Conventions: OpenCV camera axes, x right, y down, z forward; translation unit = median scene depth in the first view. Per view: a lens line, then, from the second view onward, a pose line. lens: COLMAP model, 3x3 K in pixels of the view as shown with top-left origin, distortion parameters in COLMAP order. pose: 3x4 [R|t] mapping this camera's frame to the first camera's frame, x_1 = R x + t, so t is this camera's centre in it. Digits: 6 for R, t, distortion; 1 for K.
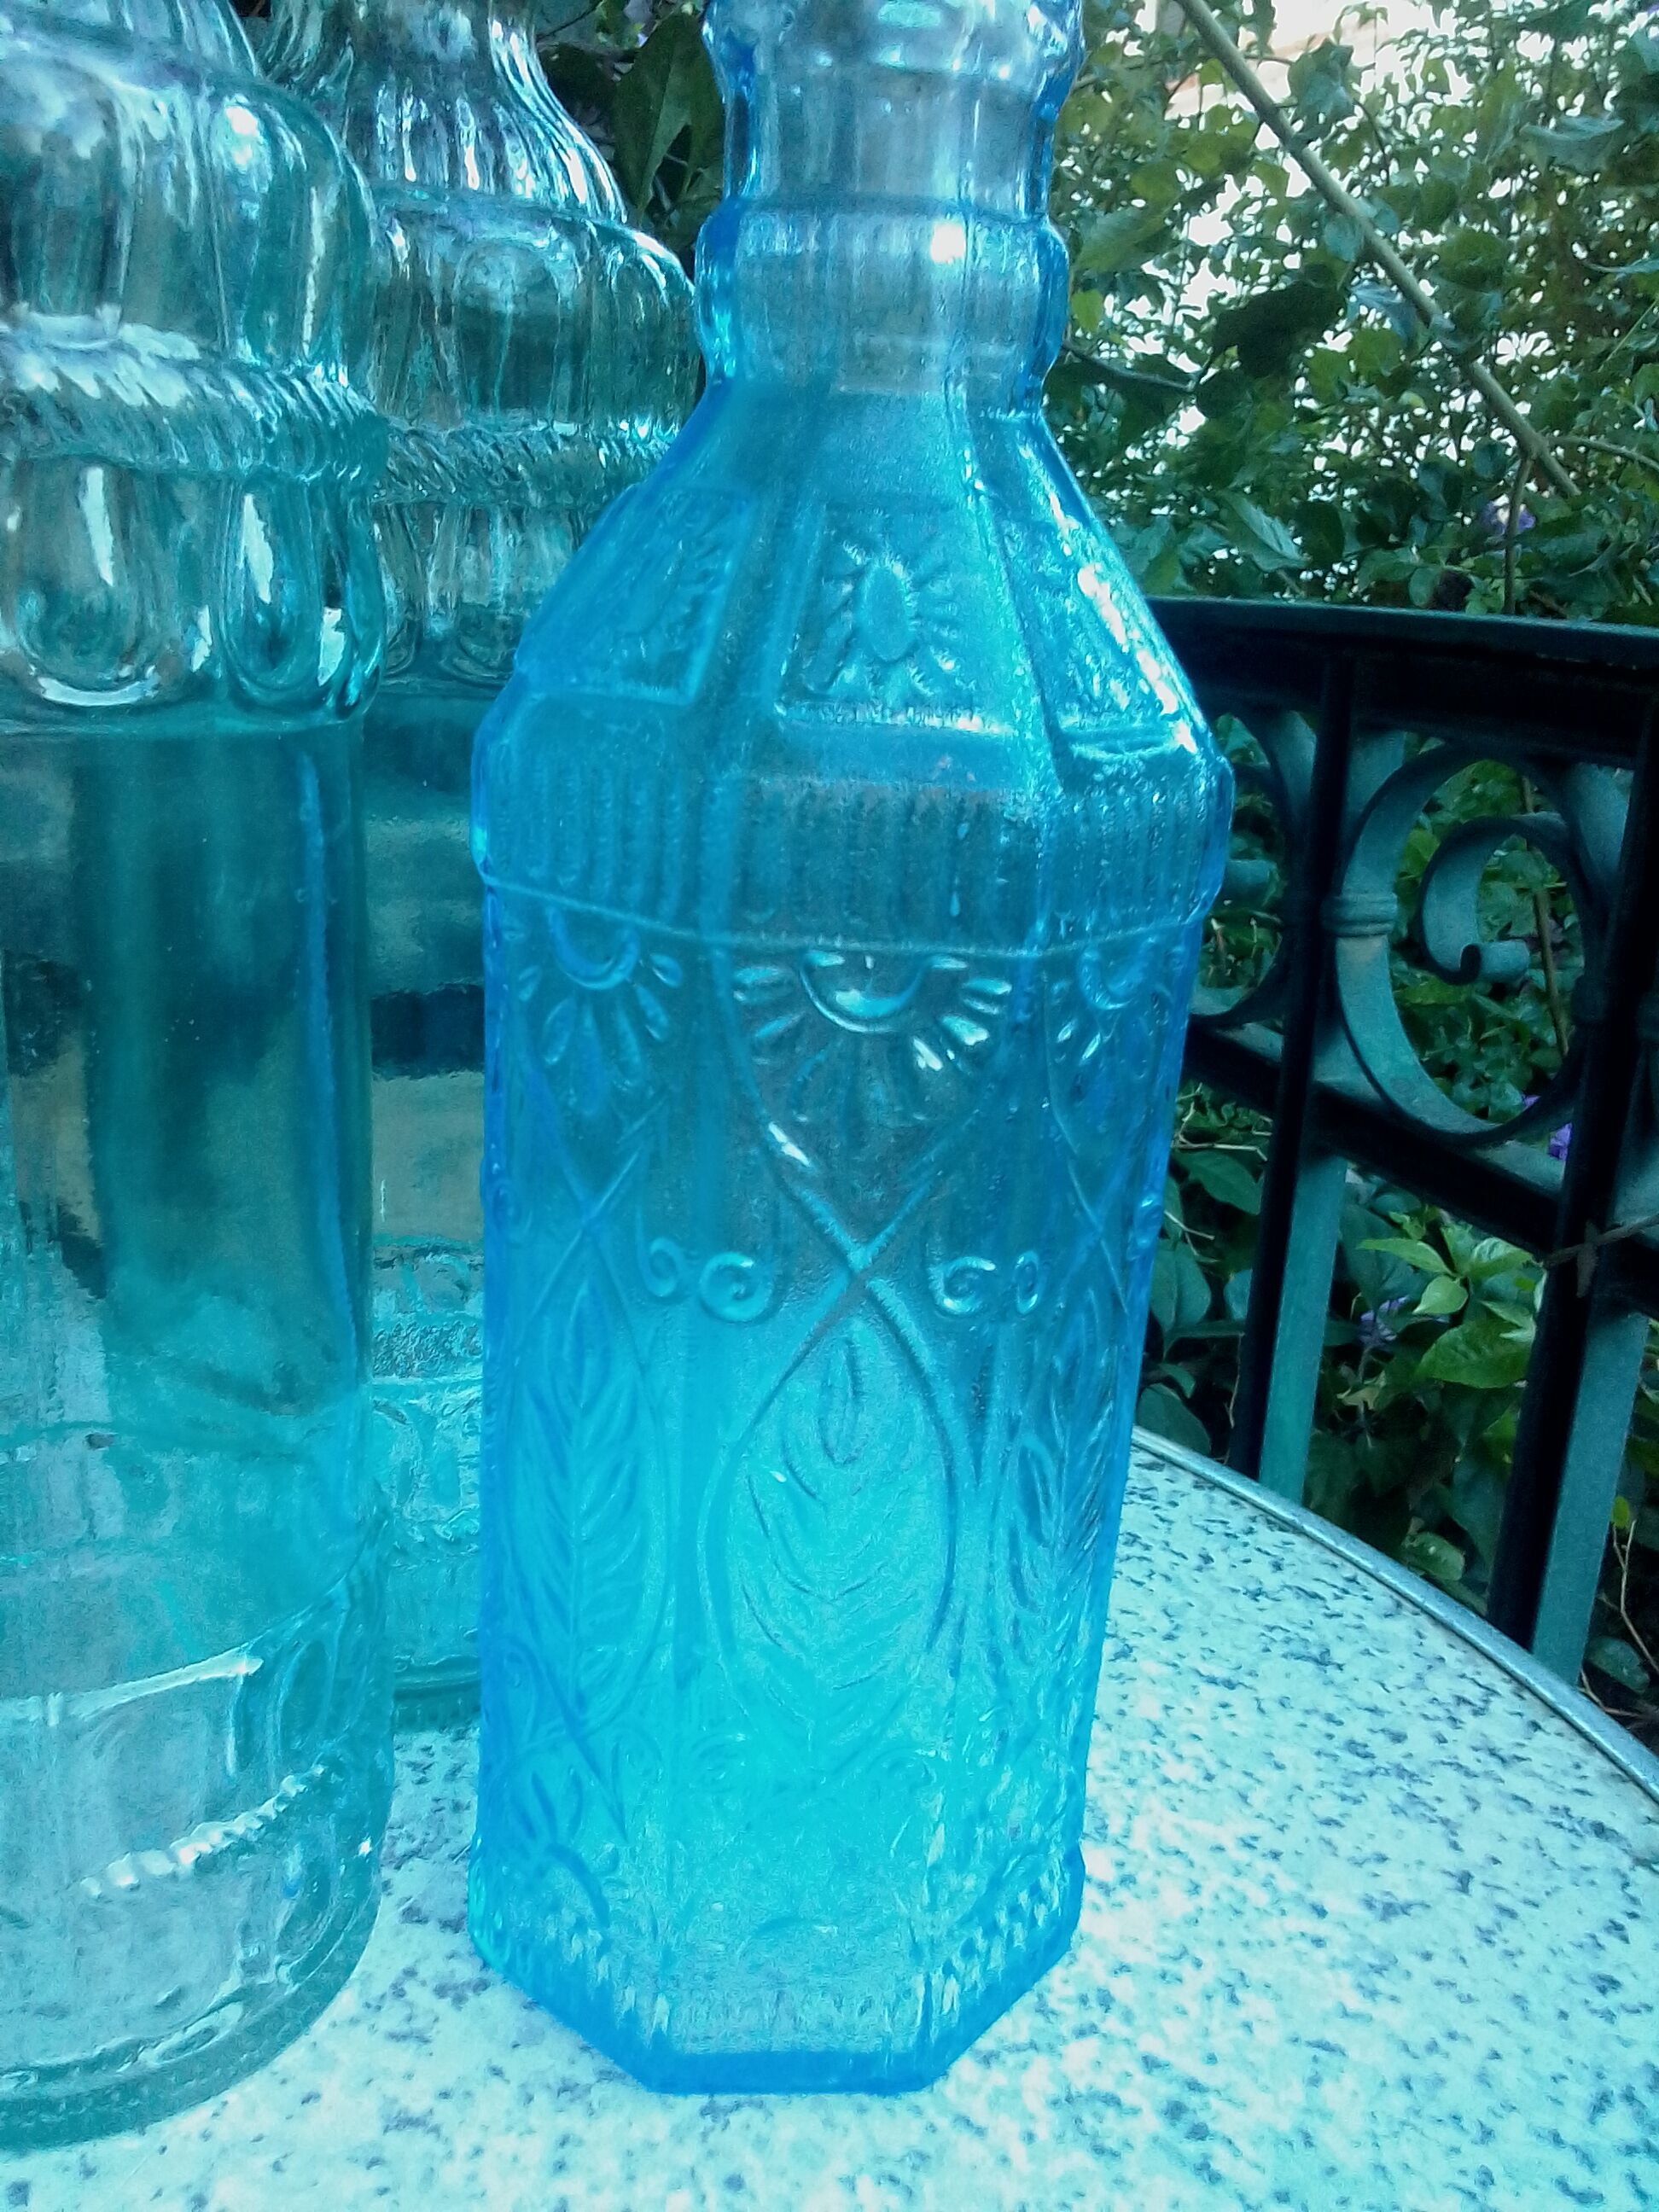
lens RADIAL K [[1849.0, 0, 826.3], [0, 1849.0, 1076.0], [0, 0, 1]] dist [0.045209, -0.073681]
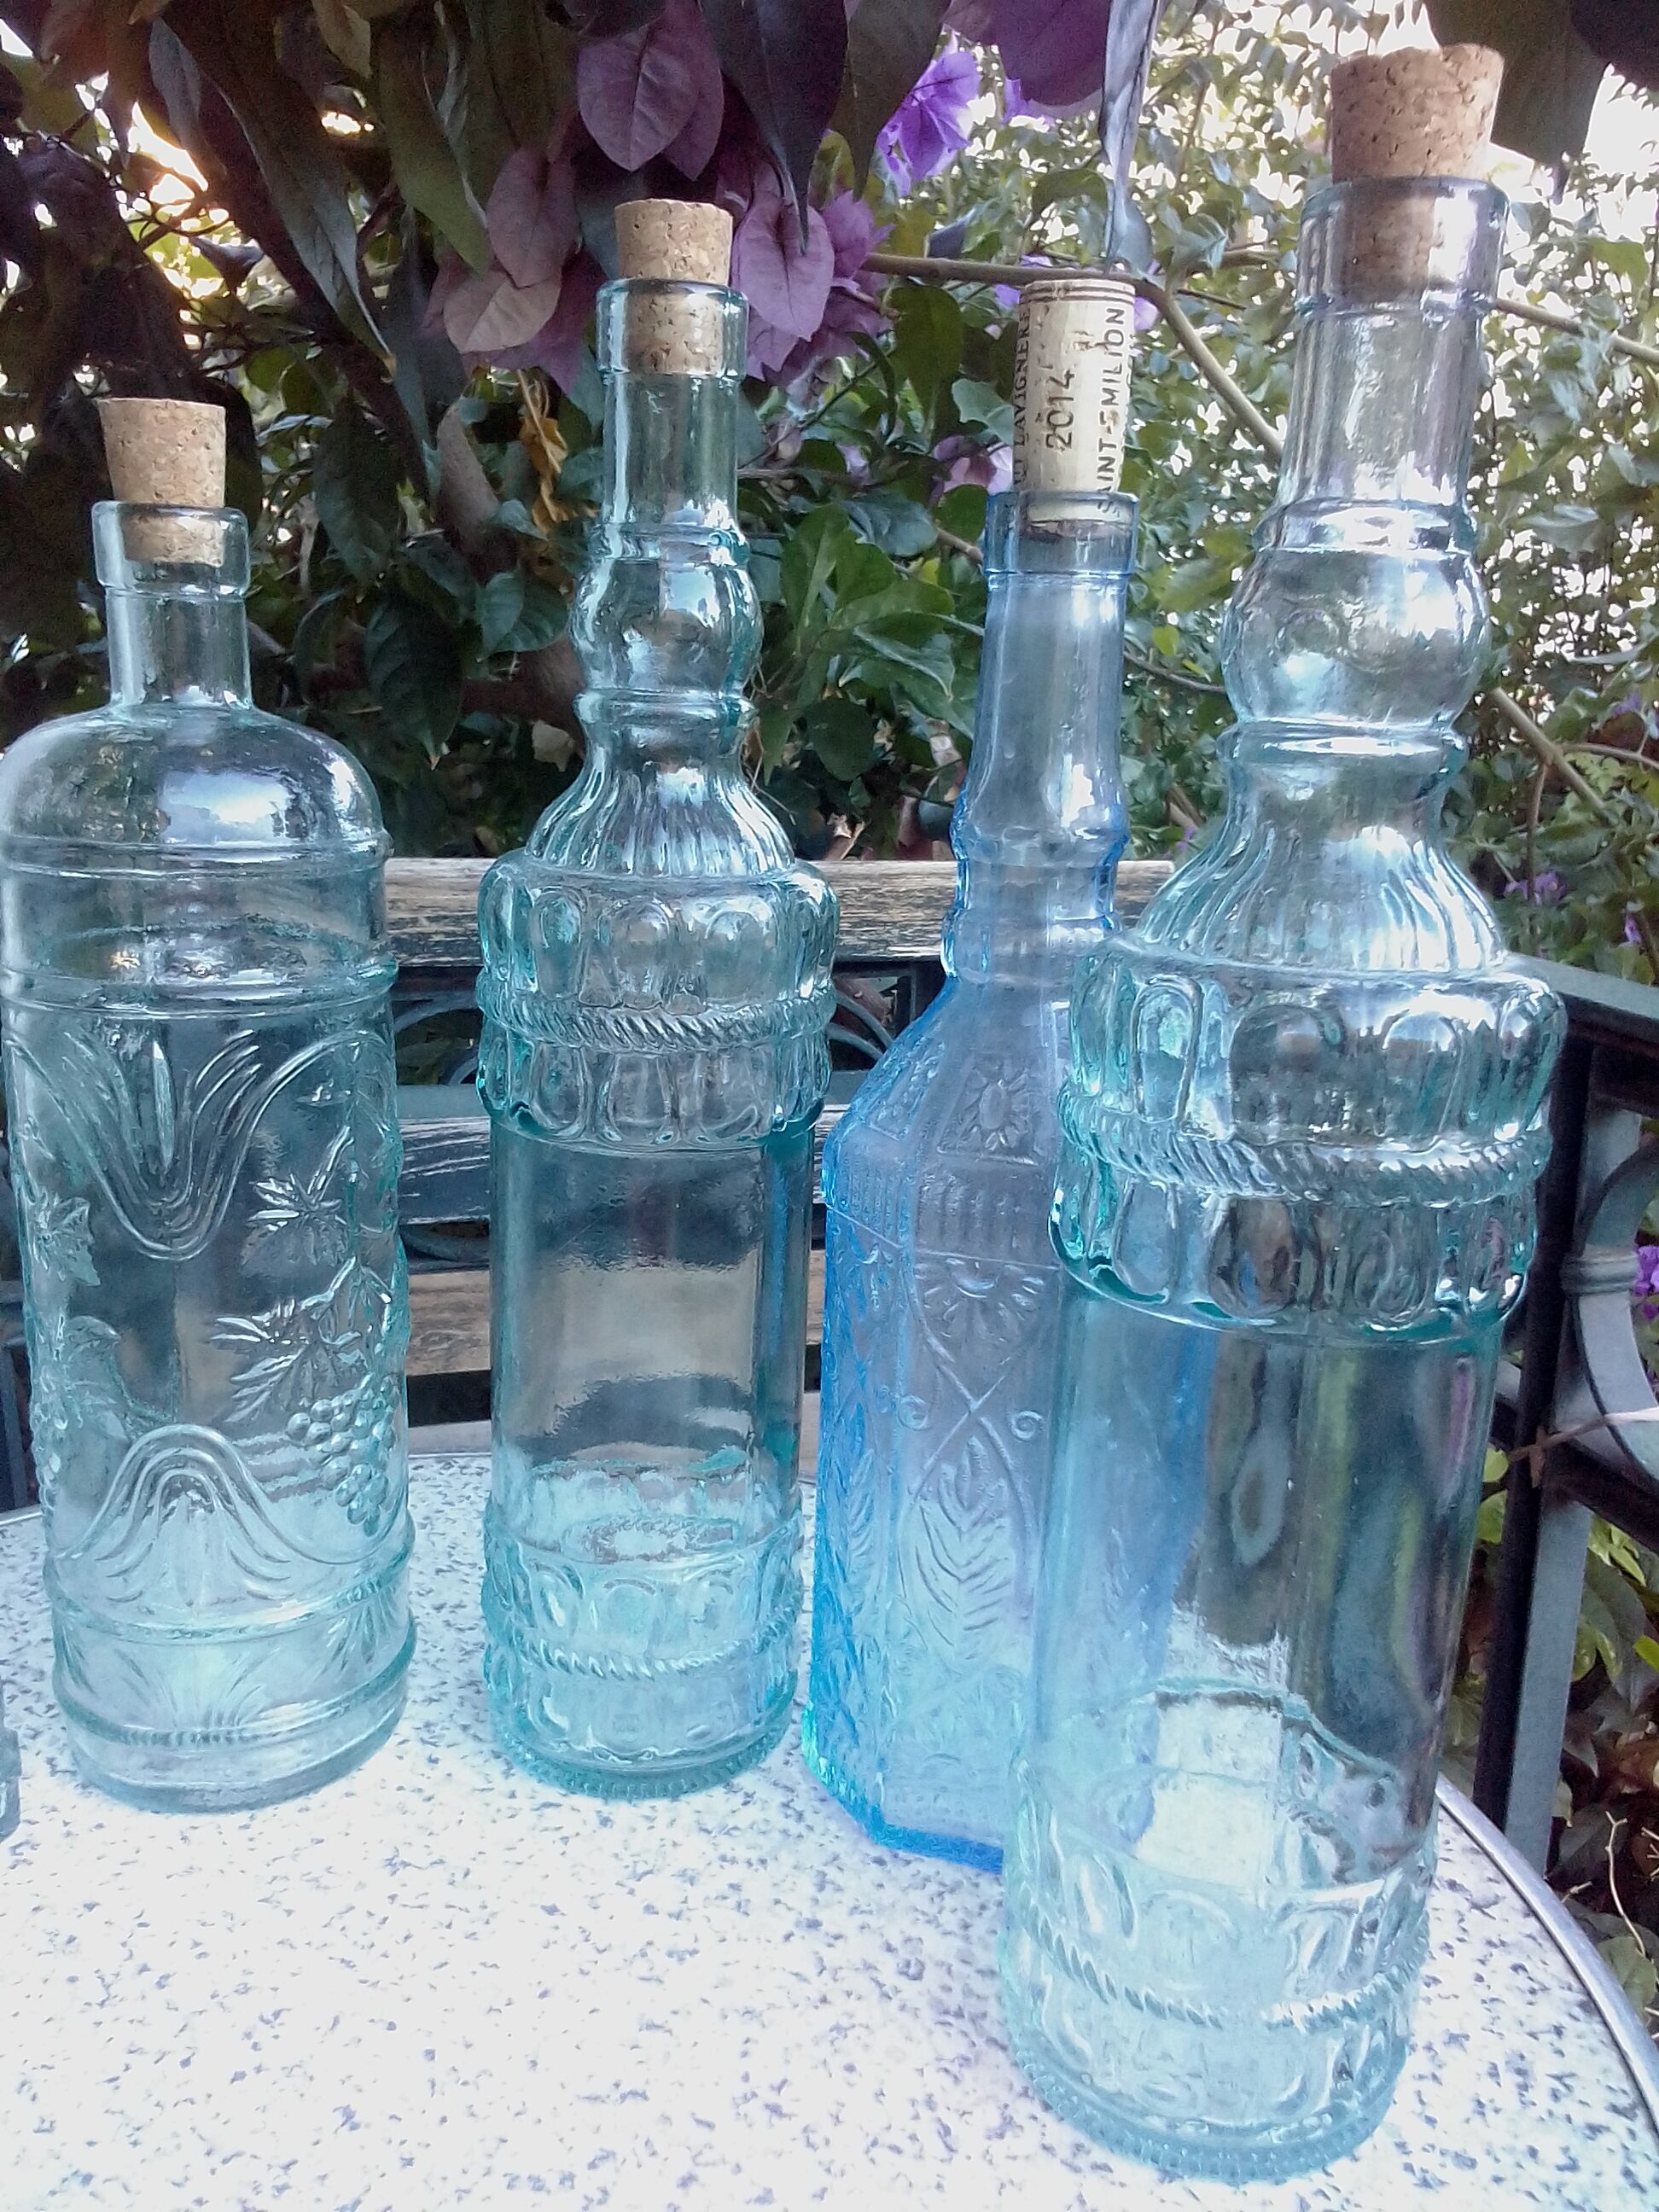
lens RADIAL K [[1815.0, 0, 830.7], [0, 1815.0, 1111.1], [0, 0, 1]] dist [0.062206, -0.104785]
pose [[0.996395, -0.006217, -0.084602, 0.068453], [0.002135, 0.998833, -0.048256, -0.155463], [0.084803, 0.047901, 0.995246, -0.589759]]
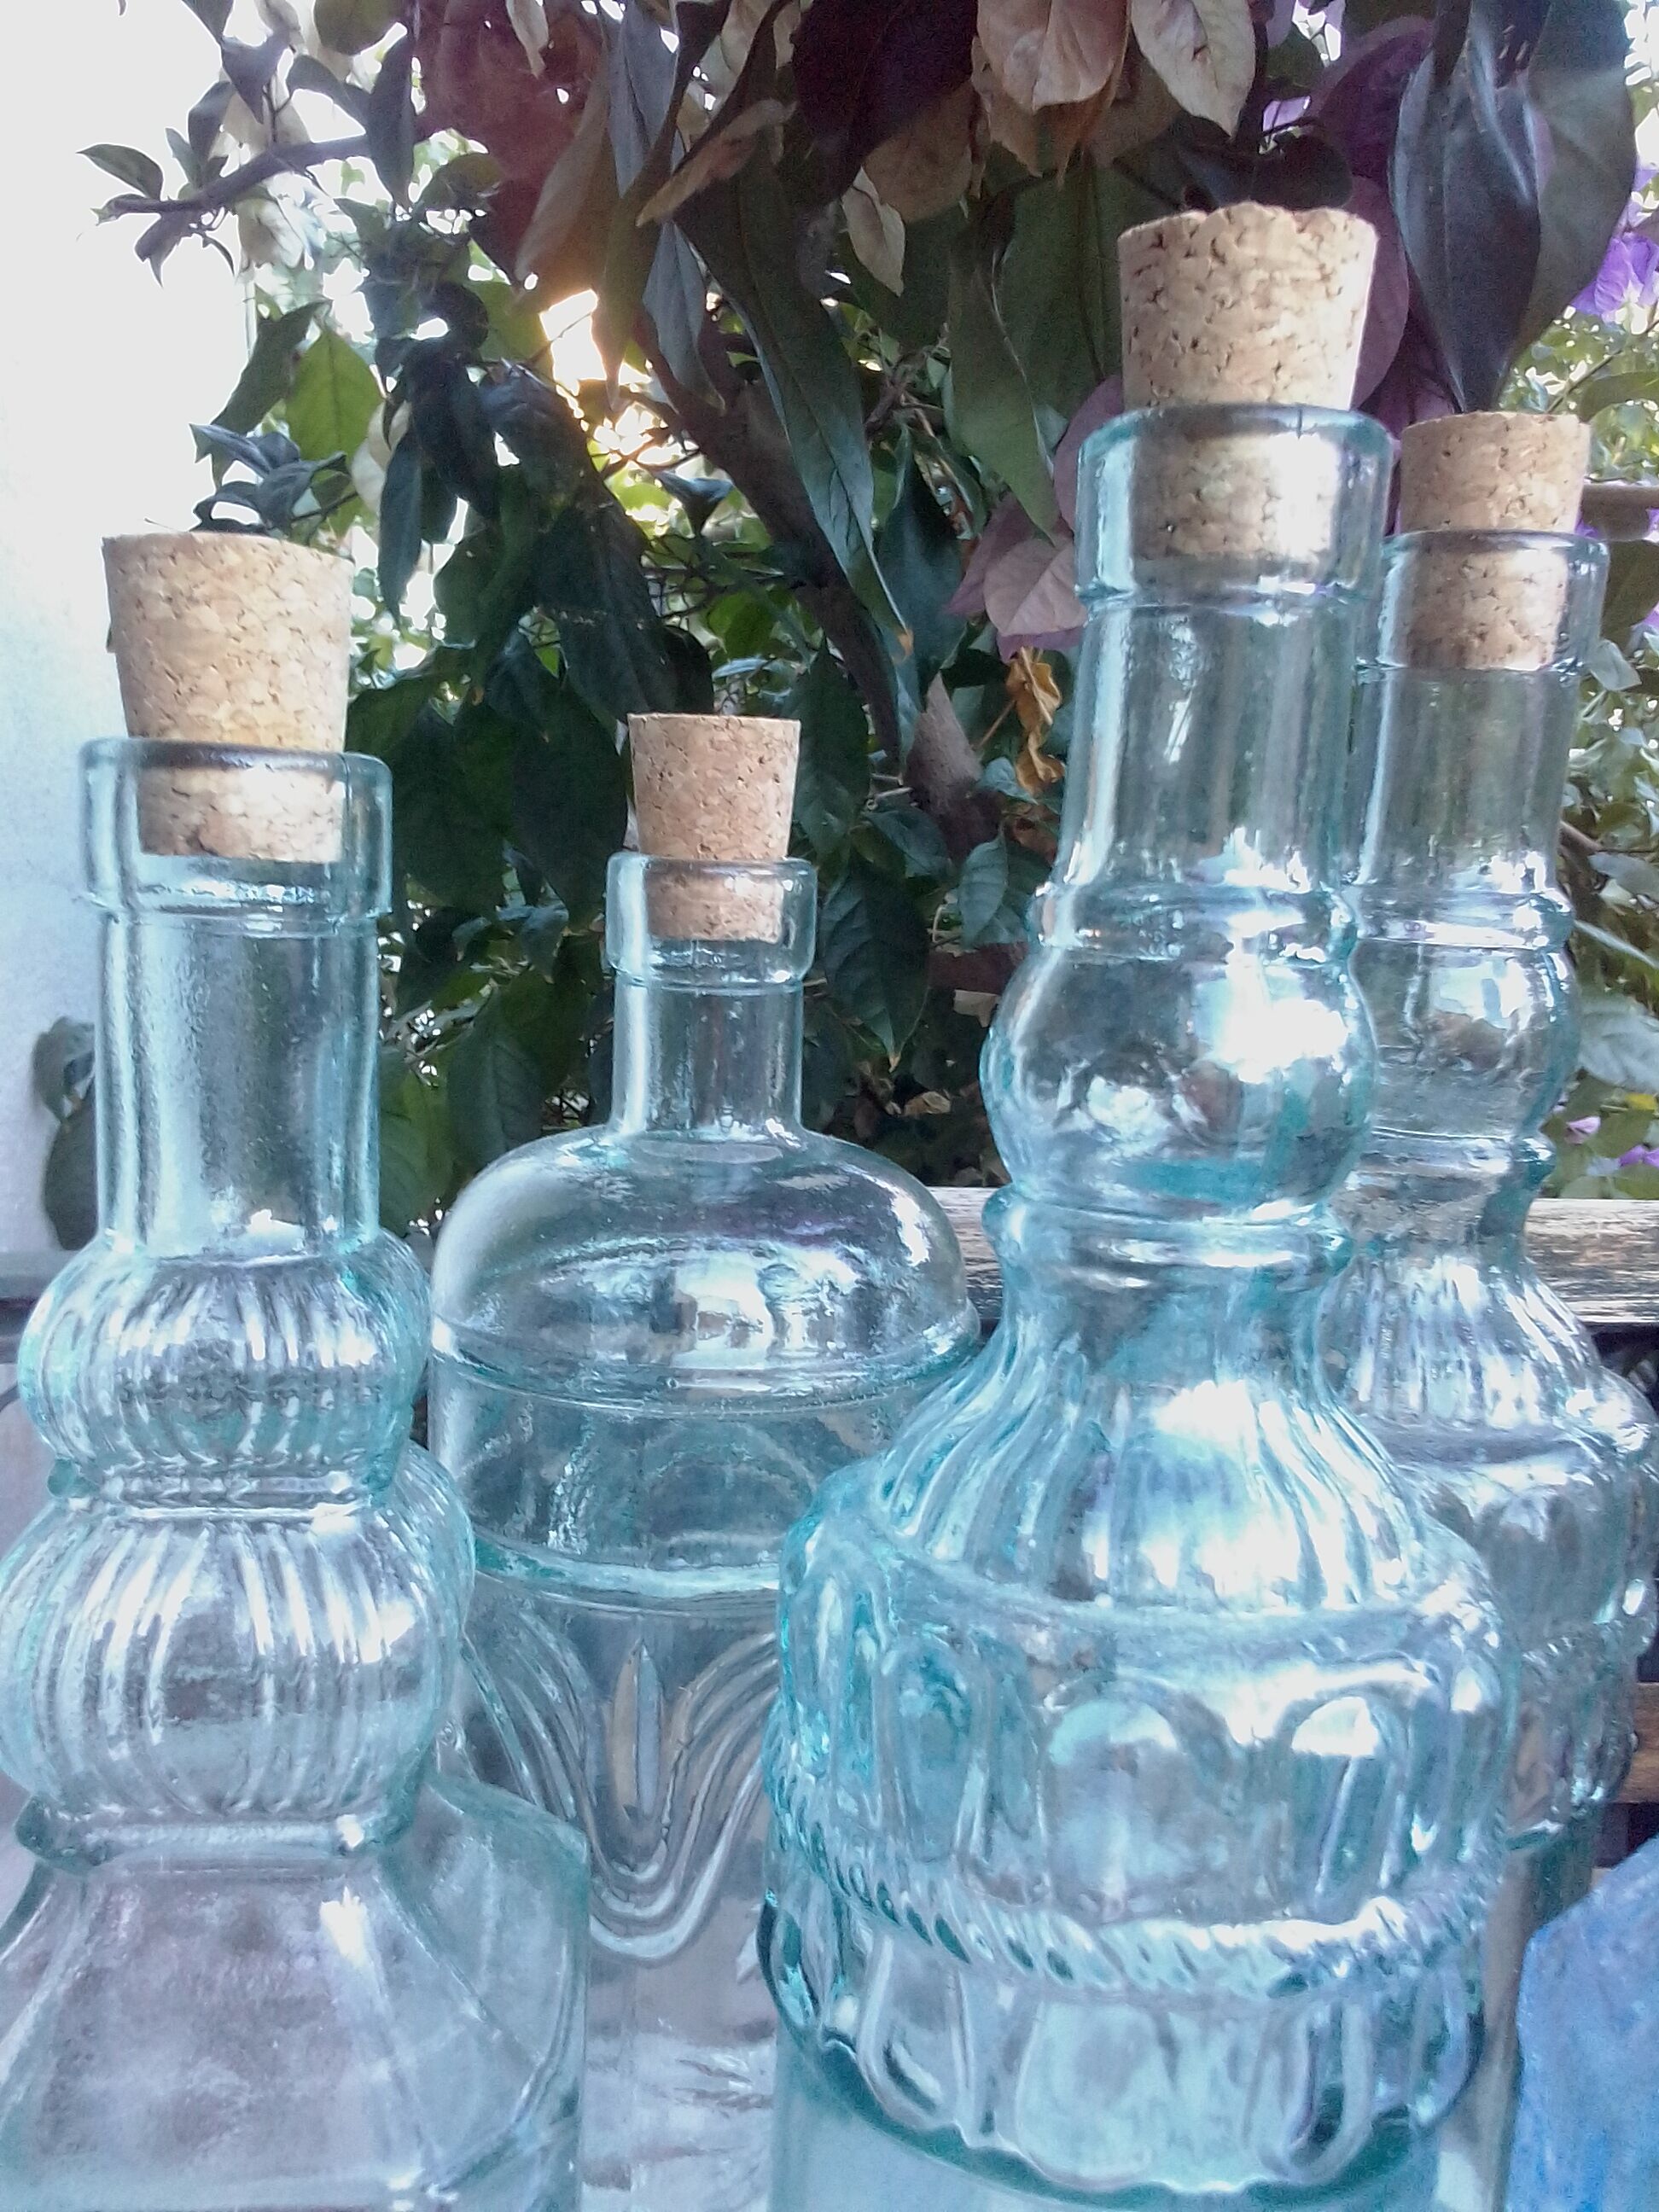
lens RADIAL K [[1837.6, 0, 829.5], [0, 1837.6, 1106.0], [0, 0, 1]] dist [0.045987, -0.083363]
pose [[0.966351, 0.016084, -0.256723, -0.265647], [-0.055176, 0.987773, -0.145807, -0.441687], [0.251239, 0.155065, 0.955423, -0.122454]]
